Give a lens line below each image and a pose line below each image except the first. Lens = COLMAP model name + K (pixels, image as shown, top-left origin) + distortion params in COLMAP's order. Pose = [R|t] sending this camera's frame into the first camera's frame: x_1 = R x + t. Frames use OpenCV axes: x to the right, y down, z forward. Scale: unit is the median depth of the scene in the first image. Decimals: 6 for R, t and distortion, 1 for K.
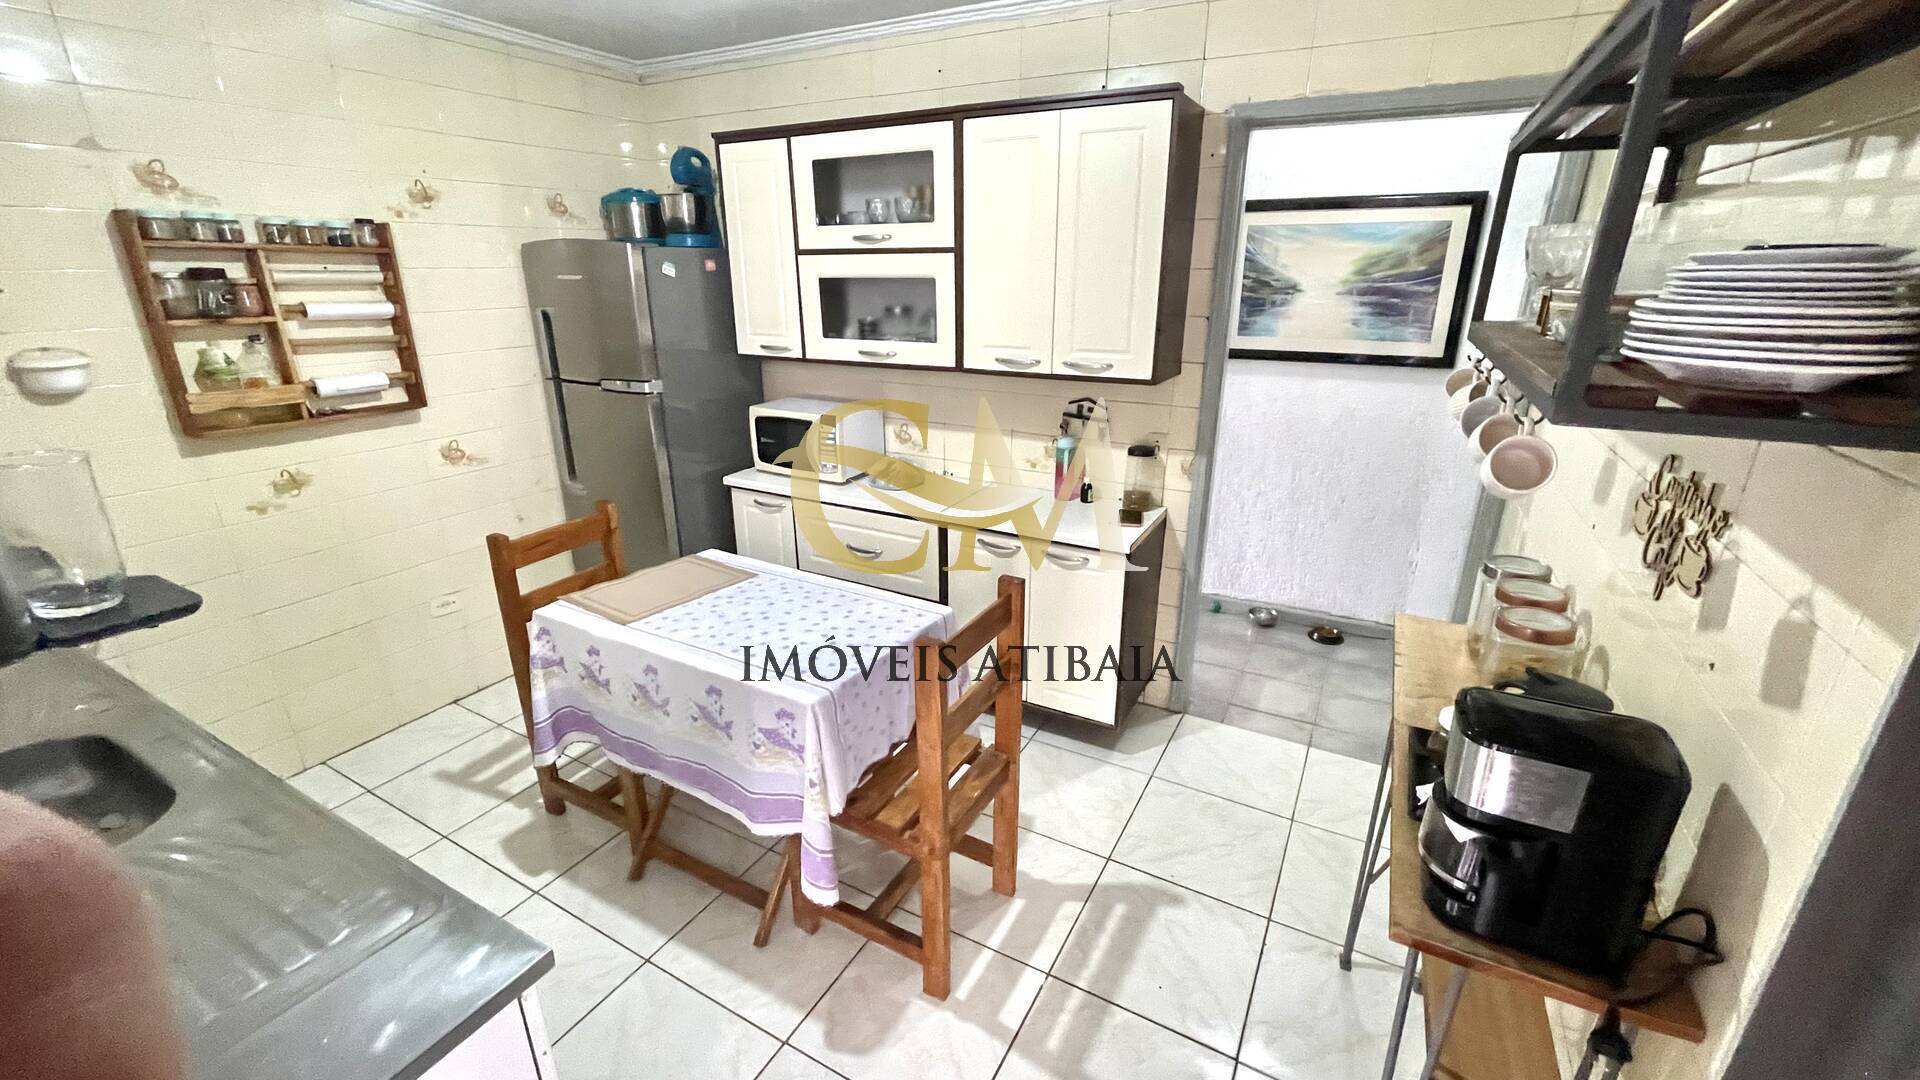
lens RADIAL K [[768.1, 0, 963.0], [0, 768.1, 535.3], [0, 0, 1]] dist [0.000475, 0.000037]
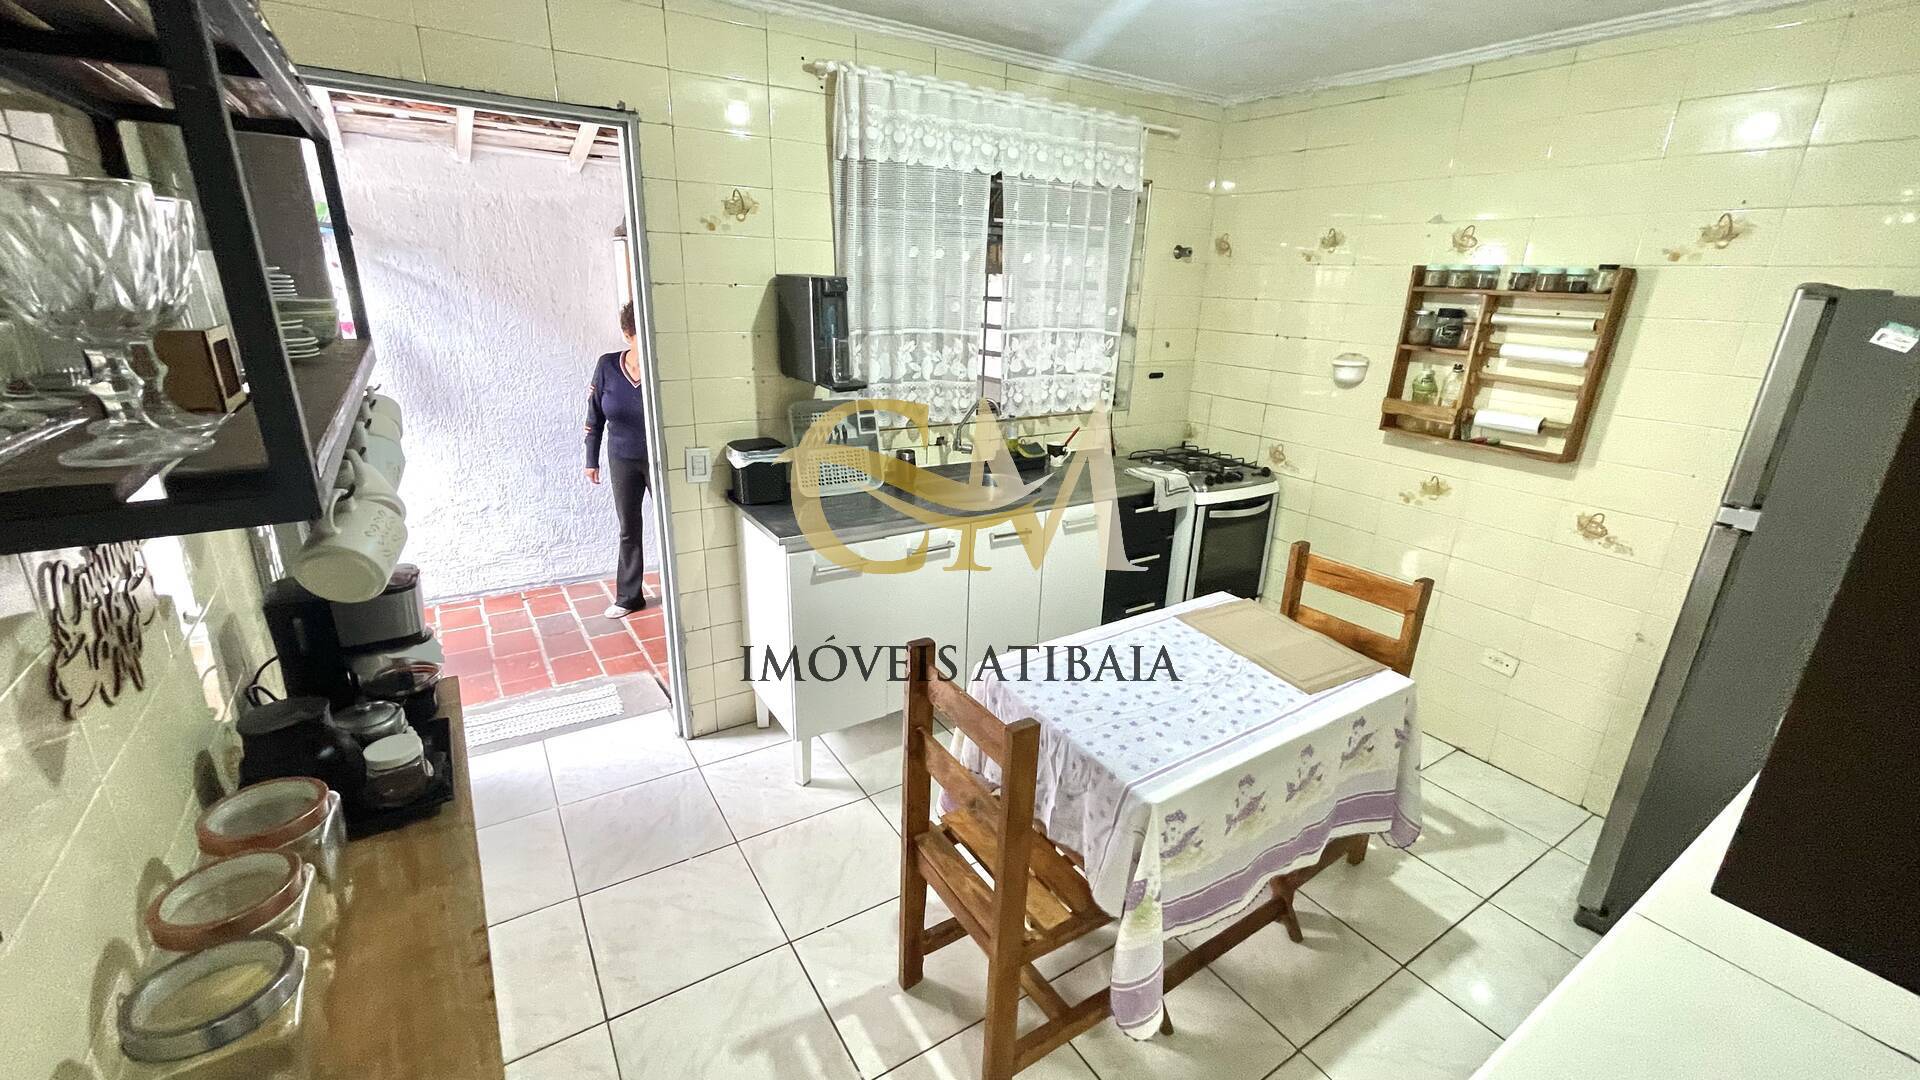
lens RADIAL K [[768.1, 0, 965.6], [0, 768.1, 542.4], [0, 0, 1]] dist [0.000475, 0.000037]
pose [[-0.474104, 0.265462, -0.839497, 0.499150], [-0.324160, 0.833867, 0.446750, -0.302490], [0.818624, 0.483938, -0.309287, 0.838783]]
